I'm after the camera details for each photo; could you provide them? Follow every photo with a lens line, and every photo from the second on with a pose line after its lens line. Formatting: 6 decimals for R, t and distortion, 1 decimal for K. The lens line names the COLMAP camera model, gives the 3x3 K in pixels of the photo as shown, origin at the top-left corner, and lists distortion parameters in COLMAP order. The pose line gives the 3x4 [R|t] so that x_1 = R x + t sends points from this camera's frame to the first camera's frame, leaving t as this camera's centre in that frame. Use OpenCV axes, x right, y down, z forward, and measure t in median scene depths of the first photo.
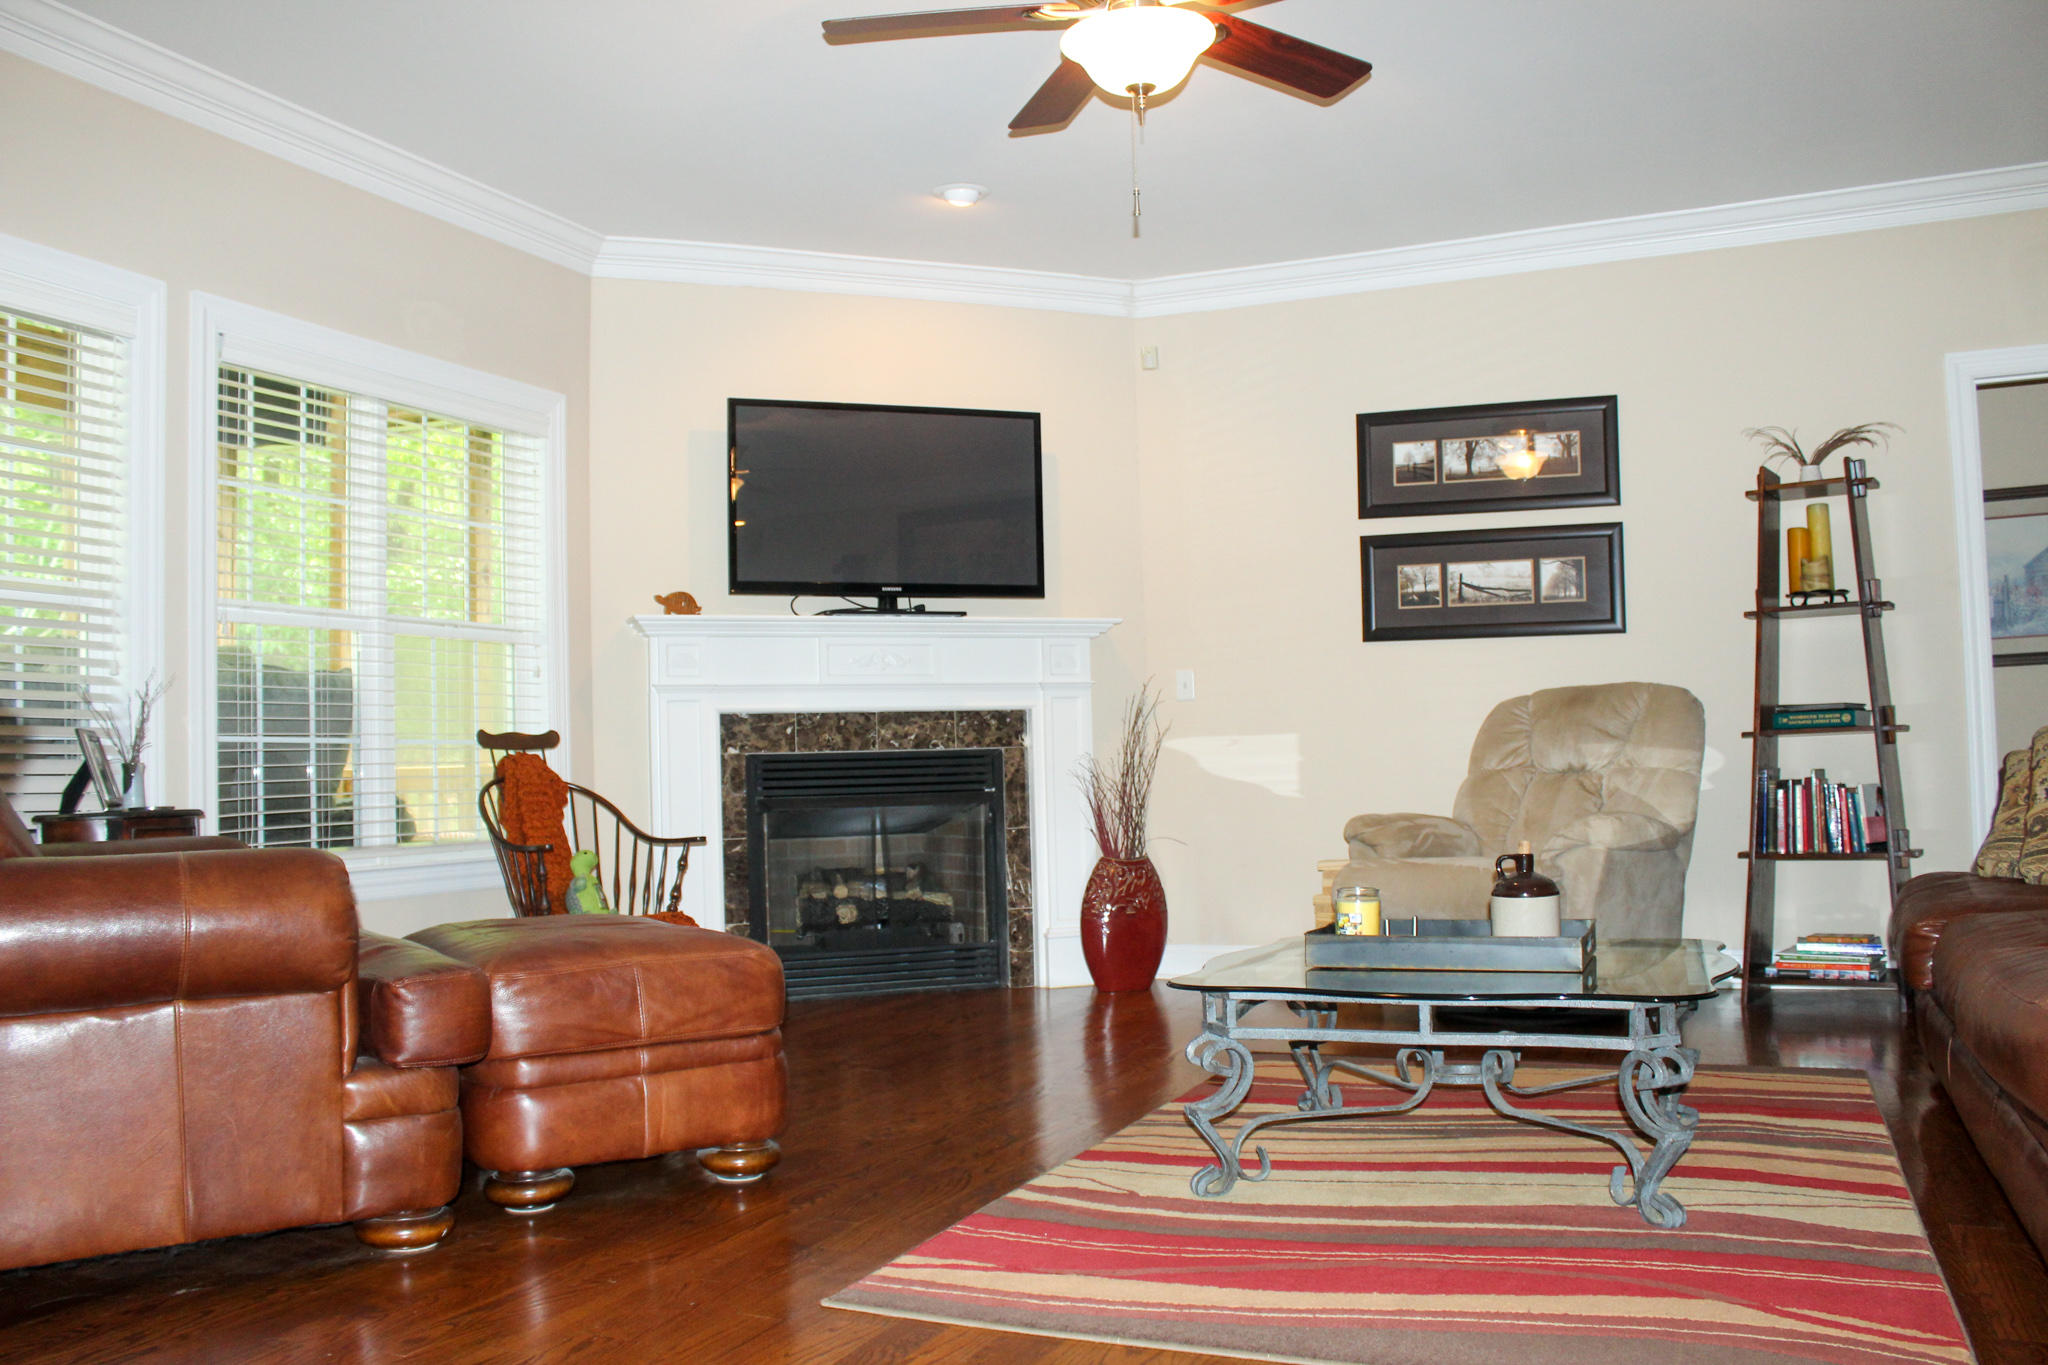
lens RADIAL K [[1686.1, 0, 1041.0], [0, 1686.1, 687.1], [0, 0, 1]] dist [-0.141857, 0.100769]
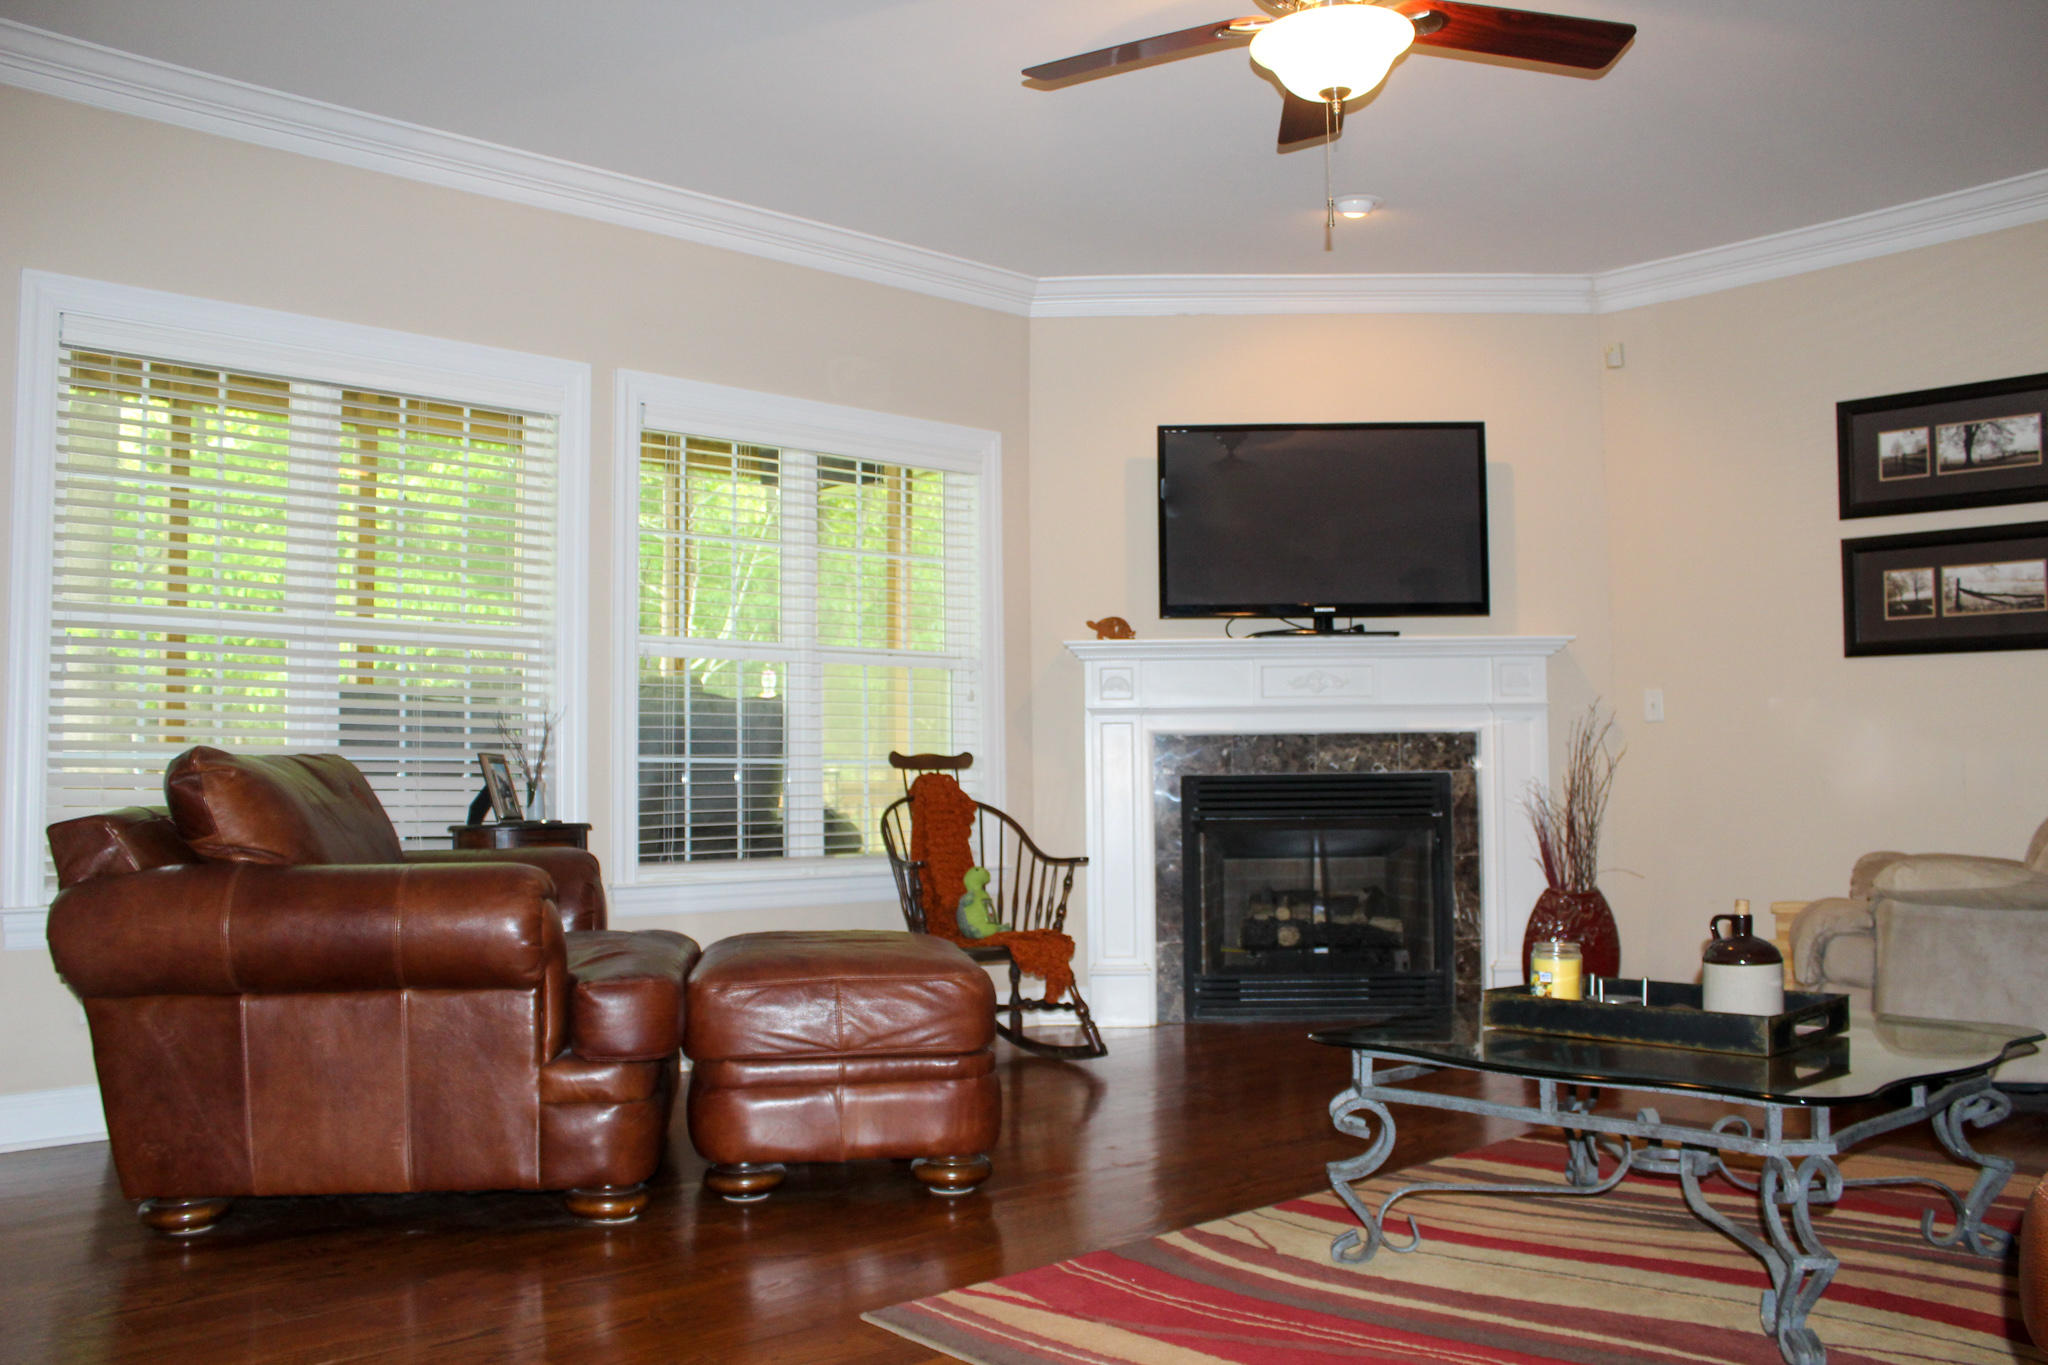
lens RADIAL K [[1686.1, 0, 1076.0], [0, 1686.1, 703.5], [0, 0, 1]] dist [-0.141857, 0.100769]
pose [[0.918266, -0.001693, -0.395961, 0.187205], [0.003953, 0.999980, 0.004892, -0.009705], [0.395944, -0.006058, 0.918255, 0.041643]]
